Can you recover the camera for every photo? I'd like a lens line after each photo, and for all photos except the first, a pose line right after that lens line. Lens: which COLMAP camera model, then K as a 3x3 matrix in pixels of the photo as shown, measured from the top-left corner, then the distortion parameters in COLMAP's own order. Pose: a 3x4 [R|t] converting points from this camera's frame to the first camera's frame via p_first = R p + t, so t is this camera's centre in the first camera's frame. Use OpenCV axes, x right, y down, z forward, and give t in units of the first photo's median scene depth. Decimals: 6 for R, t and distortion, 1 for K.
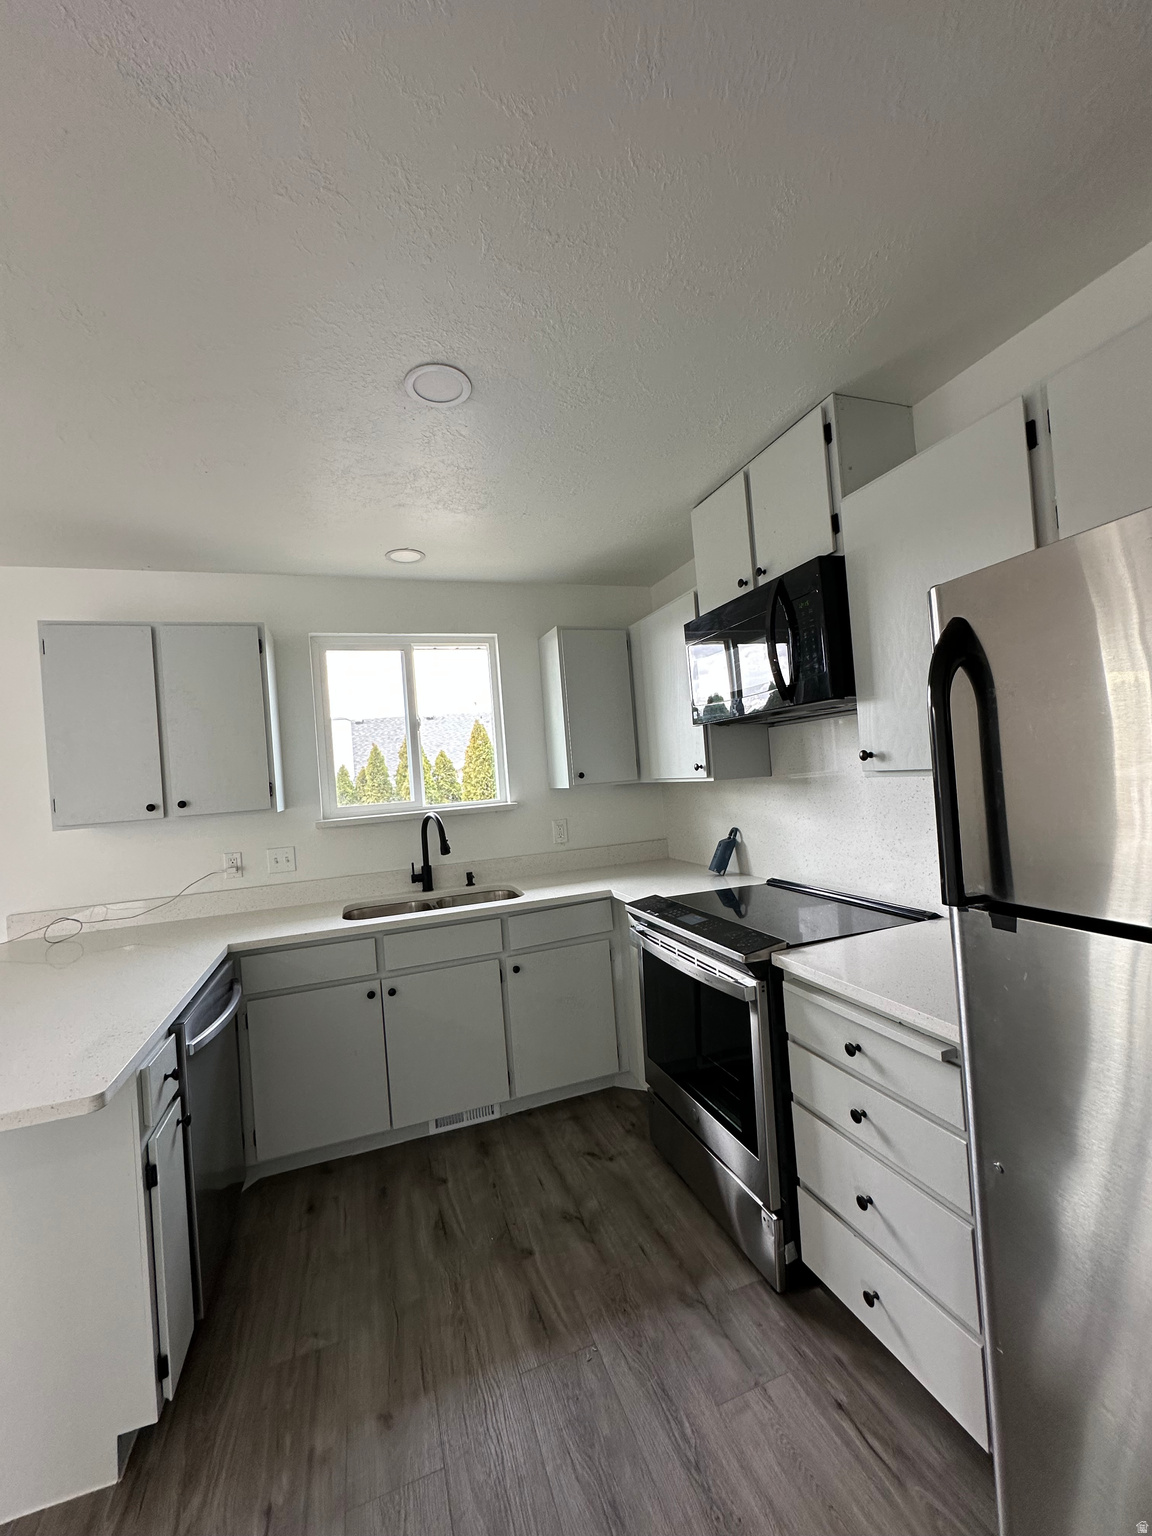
lens RADIAL K [[618.6, 0, 569.2], [0, 618.6, 767.6], [0, 0, 1]] dist [0.002627, 0.000055]
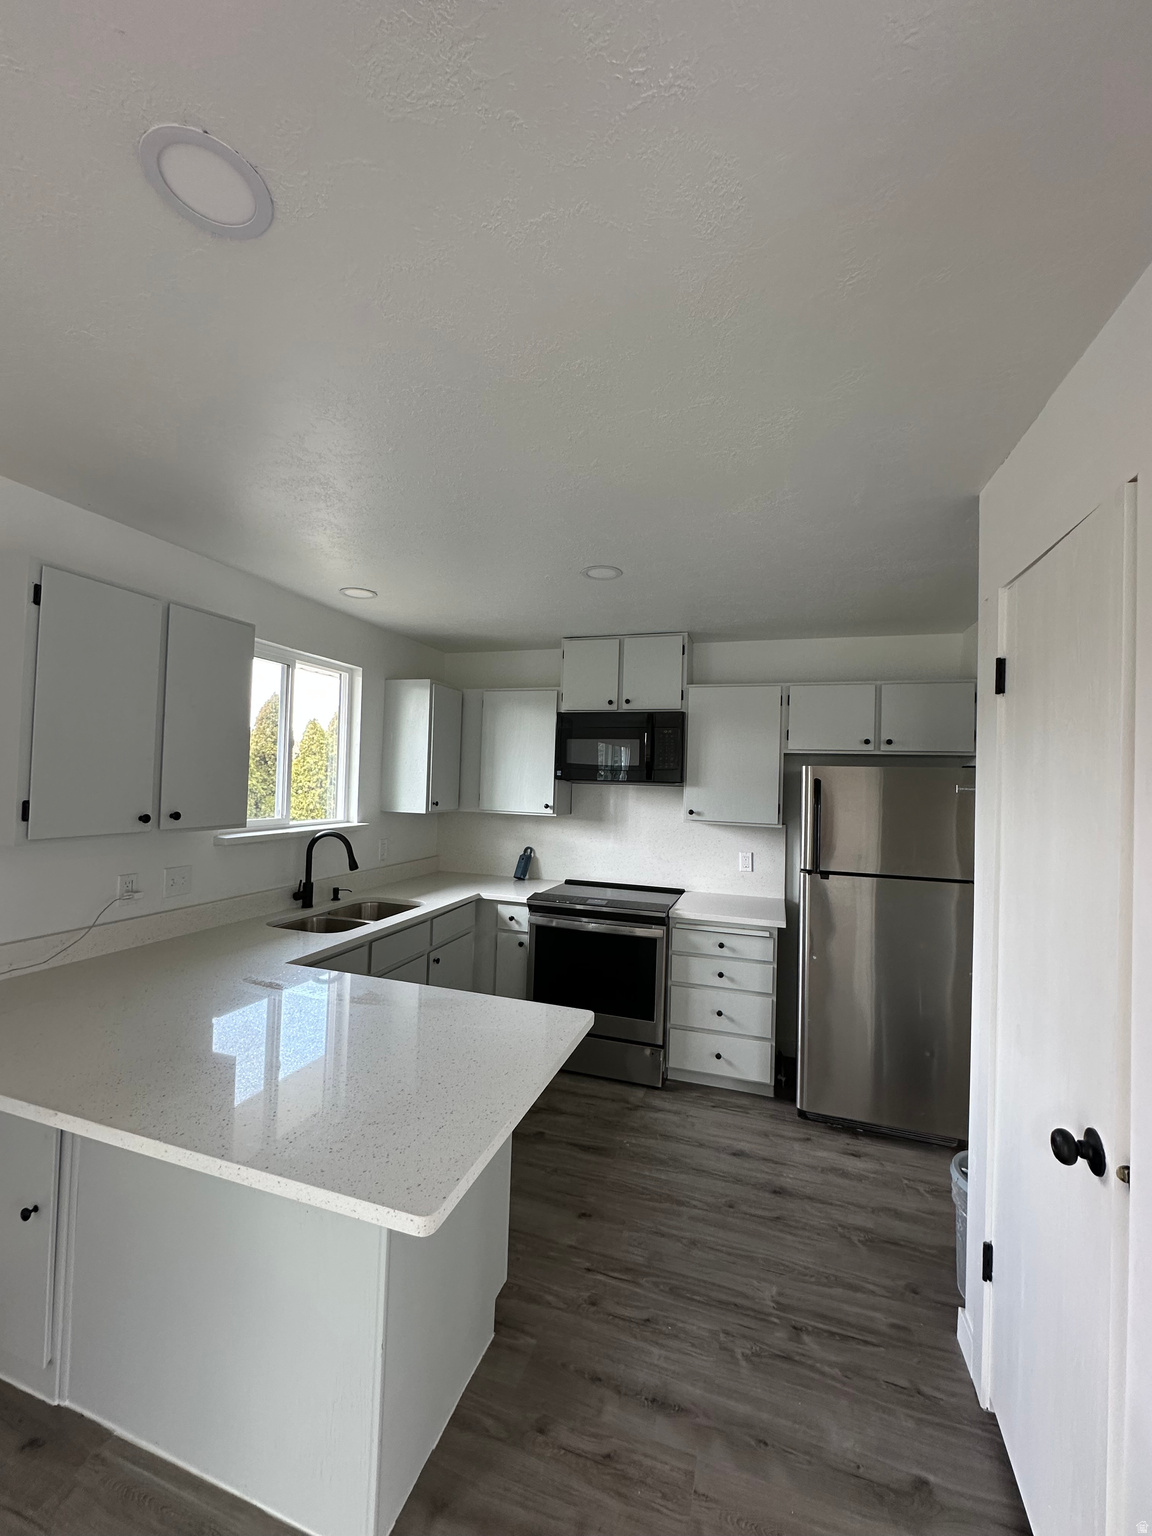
lens RADIAL K [[618.6, 0, 576.6], [0, 618.6, 767.6], [0, 0, 1]] dist [0.002627, 0.000055]
pose [[0.593990, 0.108350, 0.797143, -0.991932], [-0.081493, 0.993896, -0.074368, 0.012116], [-0.800334, -0.020787, 0.599193, 0.047364]]
